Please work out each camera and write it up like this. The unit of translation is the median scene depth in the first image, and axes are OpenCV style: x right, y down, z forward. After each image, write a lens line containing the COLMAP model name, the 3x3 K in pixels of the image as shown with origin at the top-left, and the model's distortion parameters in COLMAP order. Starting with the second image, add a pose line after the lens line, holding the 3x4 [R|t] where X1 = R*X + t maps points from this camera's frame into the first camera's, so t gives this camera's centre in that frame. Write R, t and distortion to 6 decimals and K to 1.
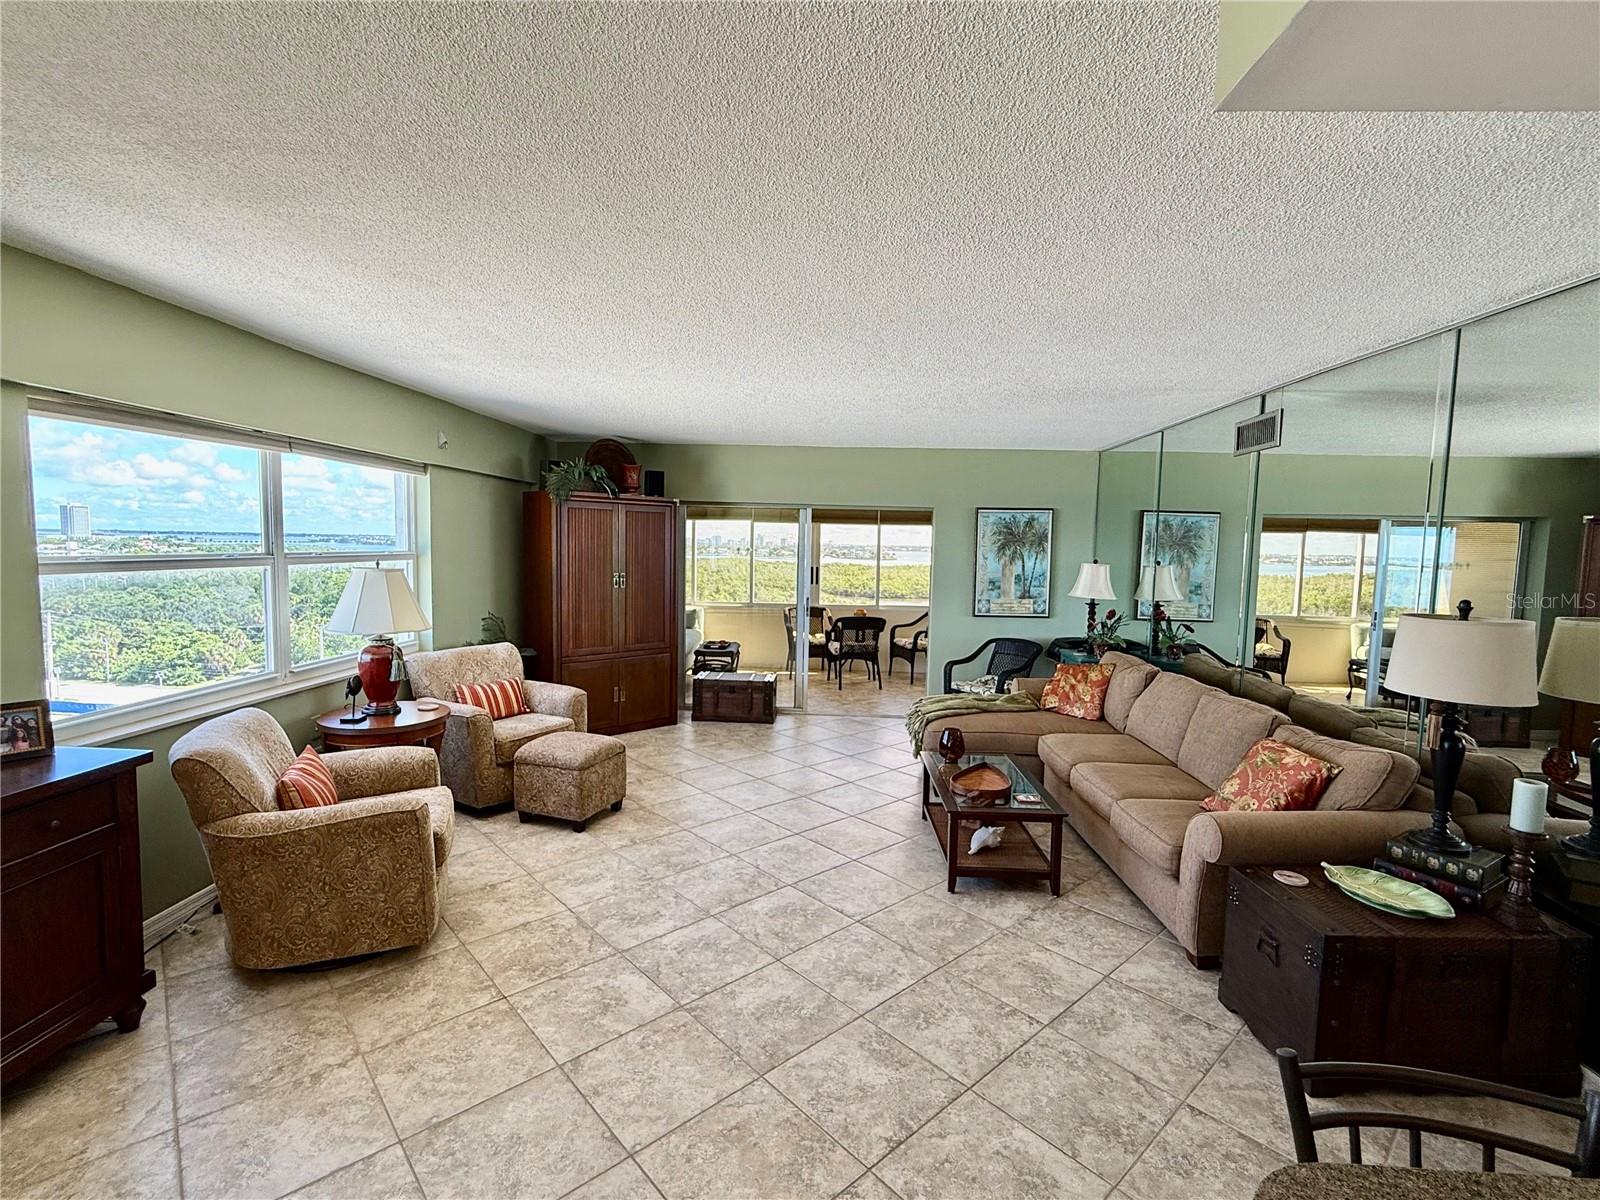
lens RADIAL K [[739.4, 0, 793.7], [0, 739.4, 602.7], [0, 0, 1]] dist [-0.001971, -0.000147]
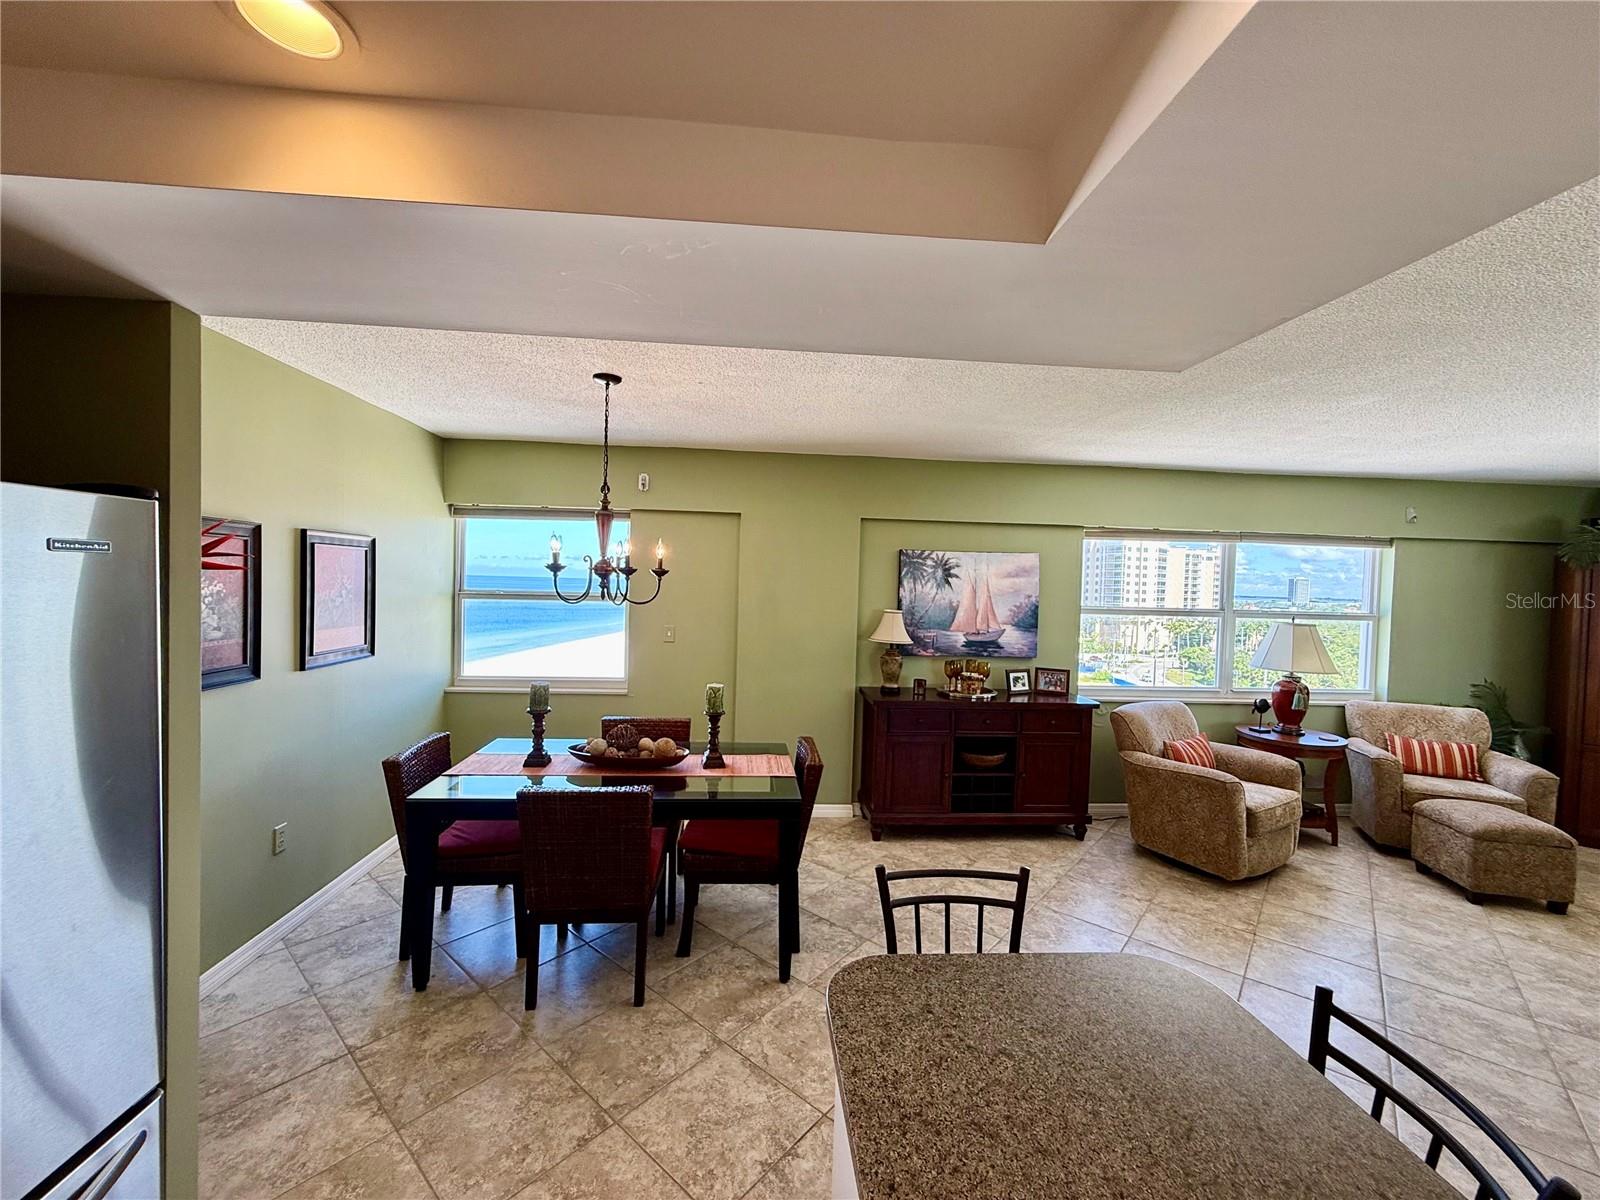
lens RADIAL K [[632.8, 0, 800.0], [0, 632.8, 599.0], [0, 0, 1]] dist [-0.001062, 0.000729]
pose [[0.137778, 0.010856, -0.990404, 0.442378], [-0.106018, 0.994357, -0.003849, 0.008731], [0.984773, 0.105531, 0.138152, -0.036876]]
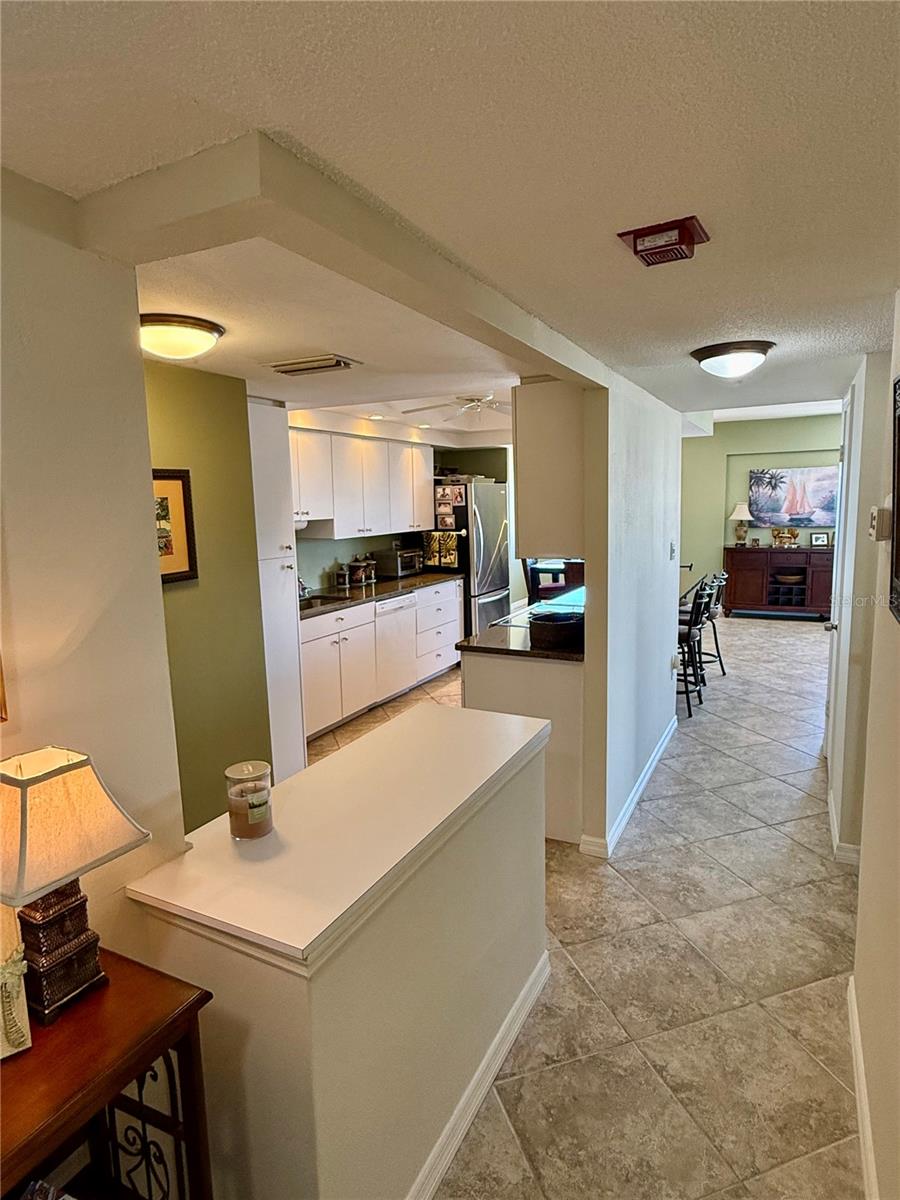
lens RADIAL K [[665.1, 0, 452.2], [0, 665.1, 592.1], [0, 0, 1]] dist [0.001104, -0.000016]
pose [[-0.404248, 0.113416, -0.907590, 1.833743], [-0.057245, 0.987200, 0.148862, 0.025940], [0.912856, 0.112132, -0.392581, 0.306385]]
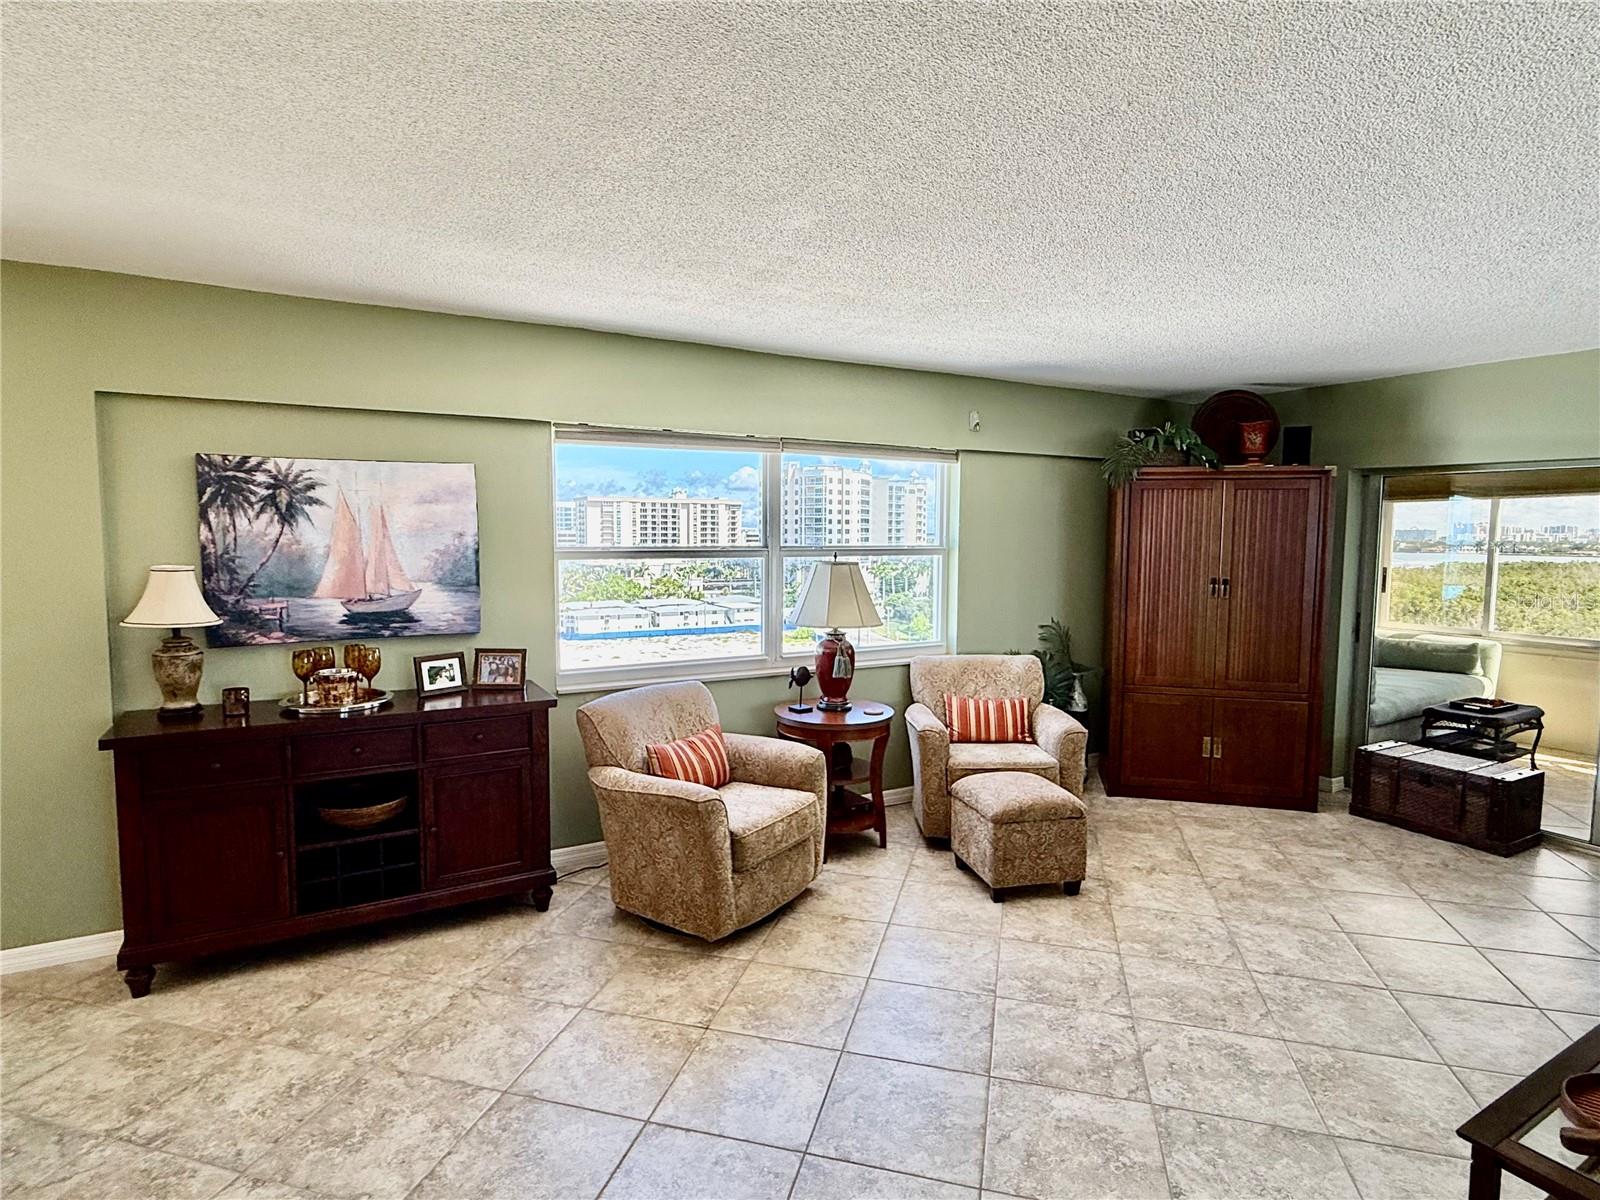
lens RADIAL K [[843.2, 0, 797.3], [0, 843.2, 601.8], [0, 0, 1]] dist [0.001013, -0.000170]
pose [[0.543616, 0.054262, -0.837578, 0.353901], [-0.063590, 0.997703, 0.023364, -0.016121], [0.836922, 0.040560, 0.545818, 0.345506]]
